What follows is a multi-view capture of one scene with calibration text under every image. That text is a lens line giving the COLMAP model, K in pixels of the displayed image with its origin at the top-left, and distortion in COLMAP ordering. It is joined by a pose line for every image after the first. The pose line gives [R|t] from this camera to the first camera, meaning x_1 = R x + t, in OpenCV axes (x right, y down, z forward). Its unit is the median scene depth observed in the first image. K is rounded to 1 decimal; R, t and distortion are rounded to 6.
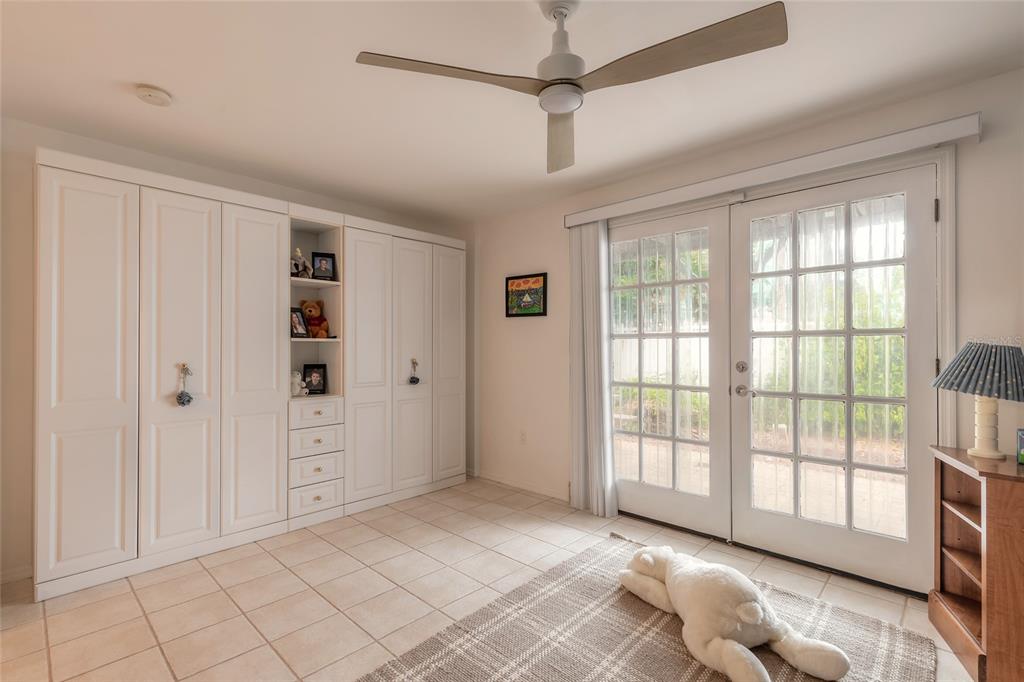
lens RADIAL K [[462.1, 0, 509.5], [0, 462.1, 344.4], [0, 0, 1]] dist [-0.000440, 0.000123]
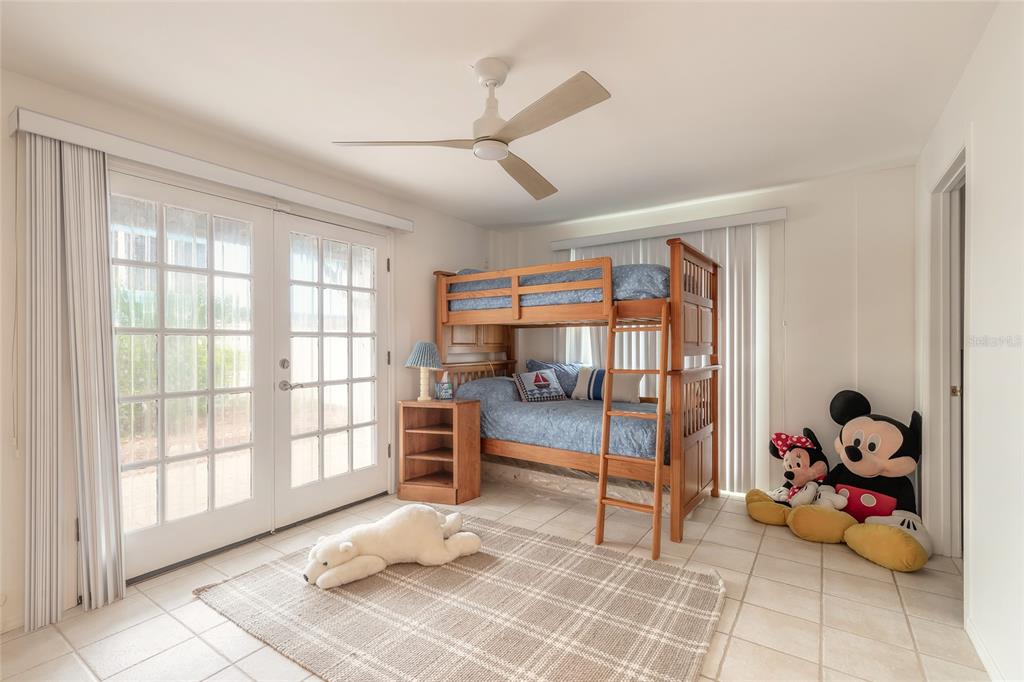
lens RADIAL K [[462.1, 0, 509.0], [0, 462.1, 344.4], [0, 0, 1]] dist [-0.000440, 0.000123]
pose [[-0.169647, 0.001050, 0.985504, -0.659662], [-0.002518, 0.999996, -0.001499, 0.003315], [-0.985502, -0.002736, -0.169644, 0.665144]]
